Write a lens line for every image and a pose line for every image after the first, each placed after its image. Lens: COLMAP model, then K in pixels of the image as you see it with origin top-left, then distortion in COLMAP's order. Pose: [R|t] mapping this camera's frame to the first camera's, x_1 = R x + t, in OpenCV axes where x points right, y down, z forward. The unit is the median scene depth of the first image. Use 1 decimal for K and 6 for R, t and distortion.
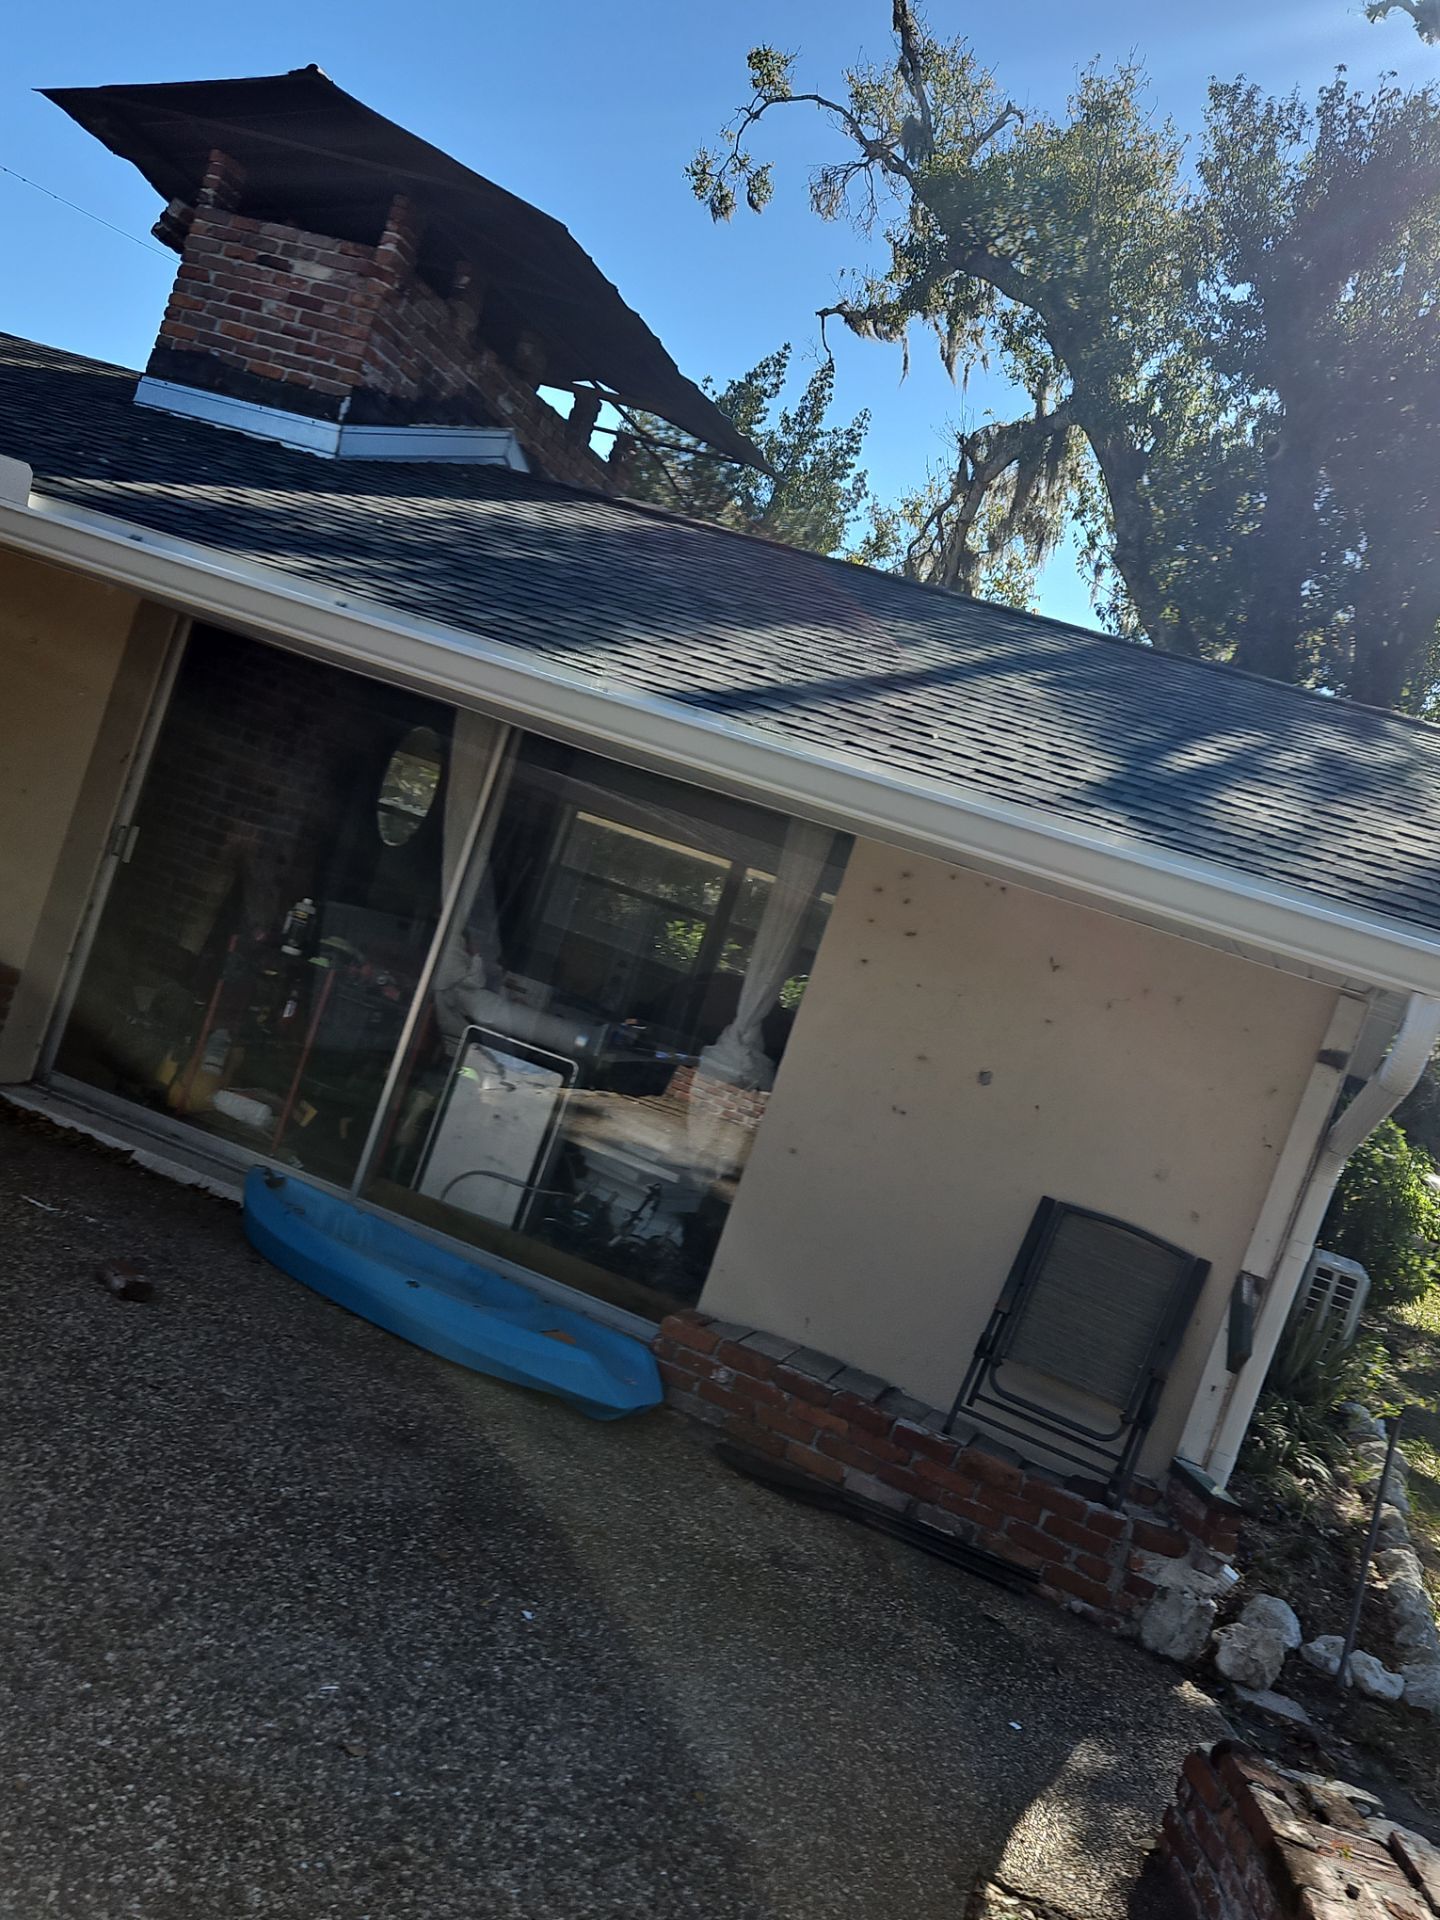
lens RADIAL K [[1804.7, 0, 720.0], [0, 1804.7, 960.0], [0, 0, 1]] dist [0.081206, -0.078296]
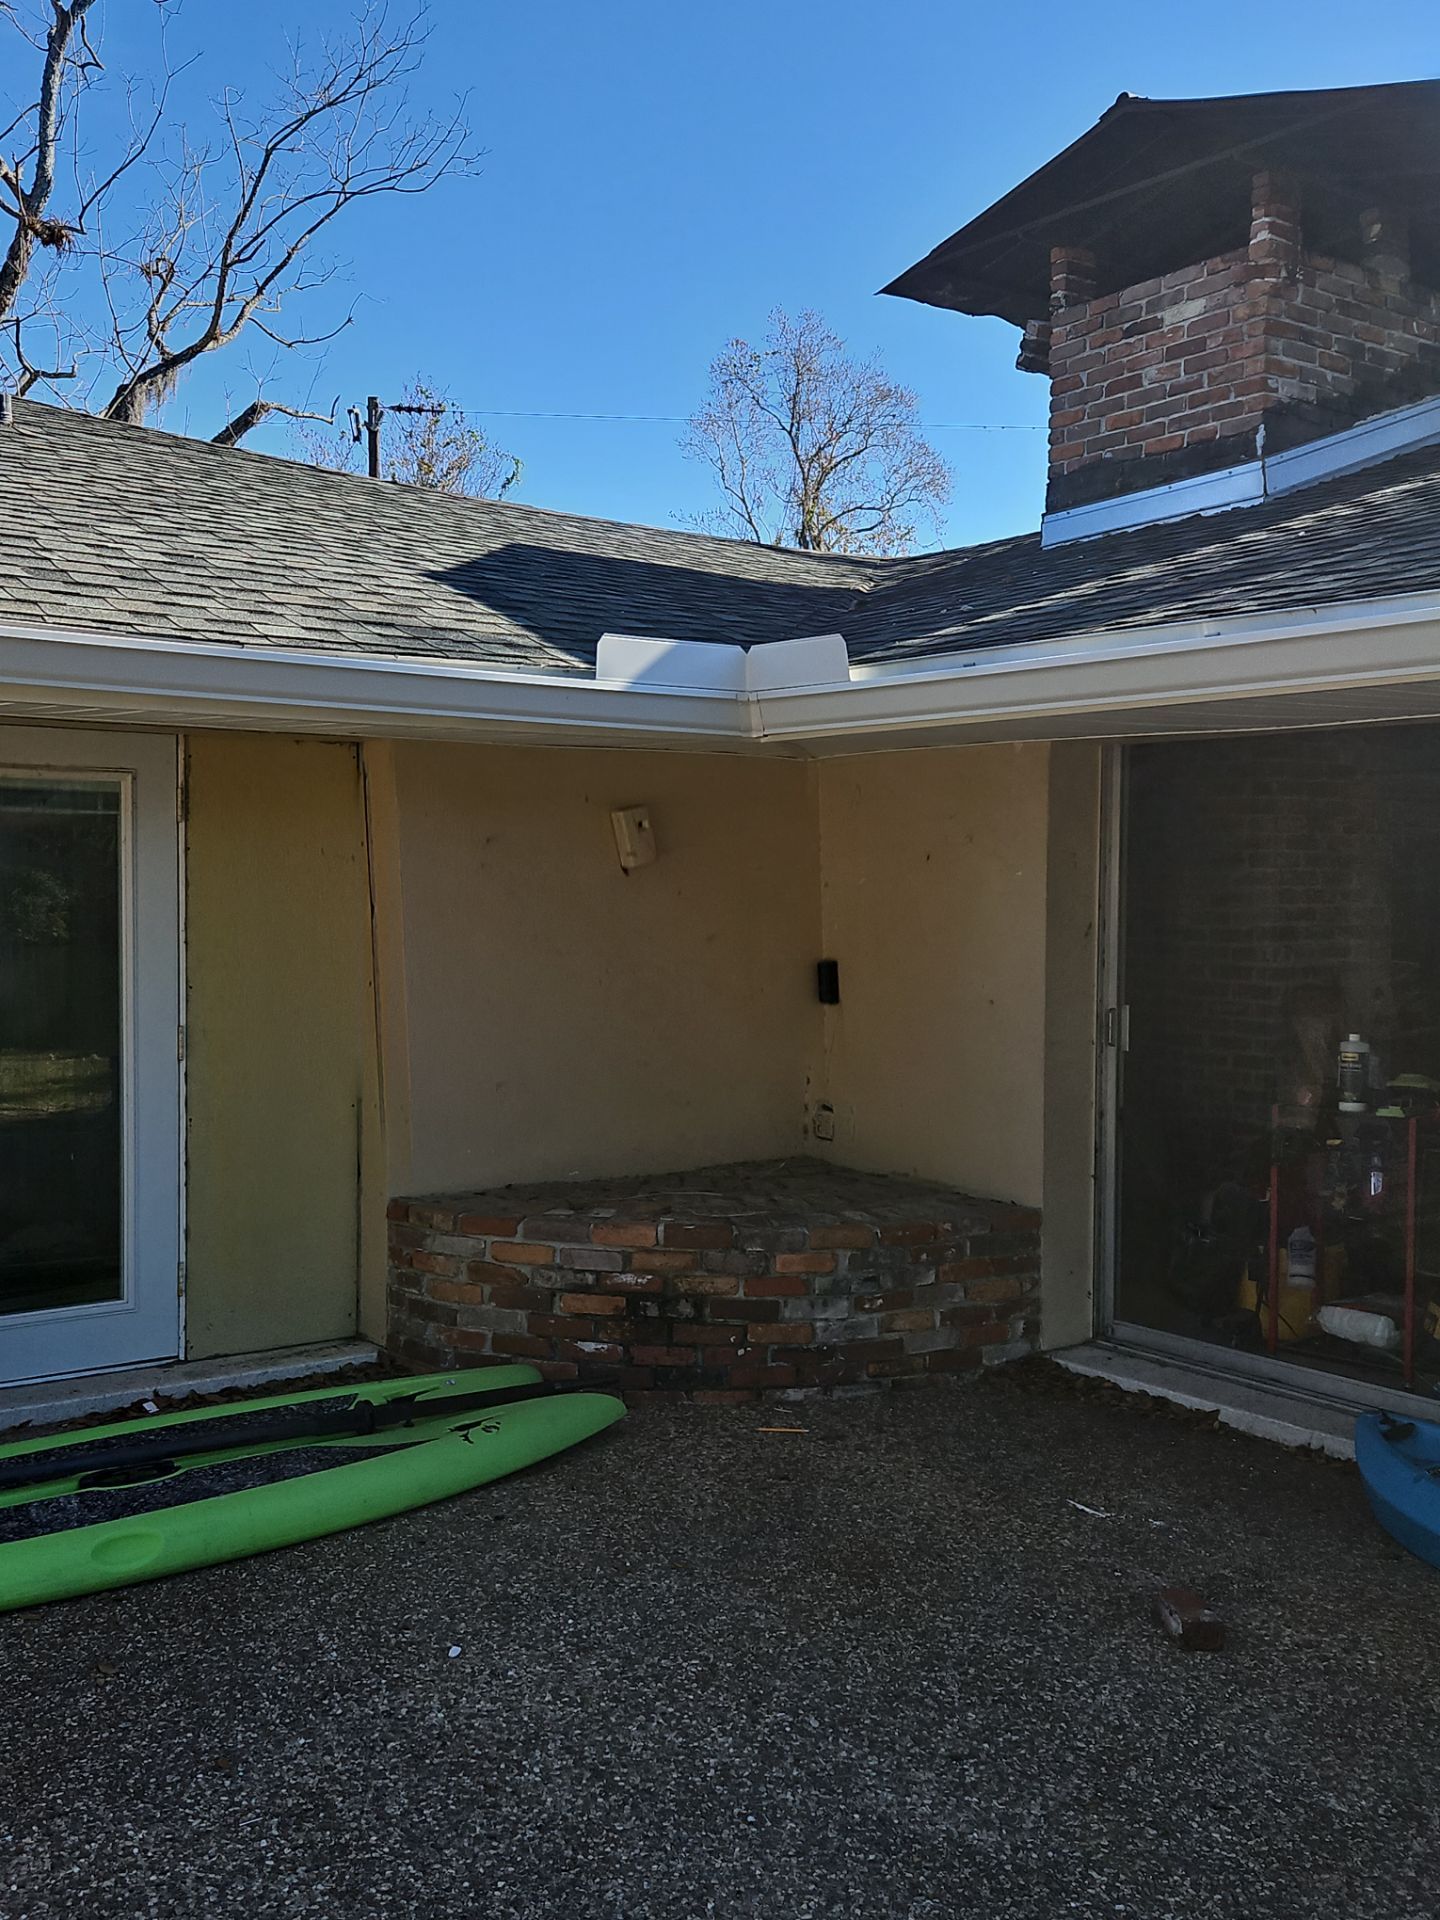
lens RADIAL K [[1804.7, 0, 720.0], [0, 1804.7, 960.0], [0, 0, 1]] dist [0.081206, -0.078296]
pose [[0.754016, -0.294629, -0.587072, 0.026615], [0.235180, 0.955603, -0.177522, 0.009123], [0.613310, -0.004213, 0.789831, 0.244500]]
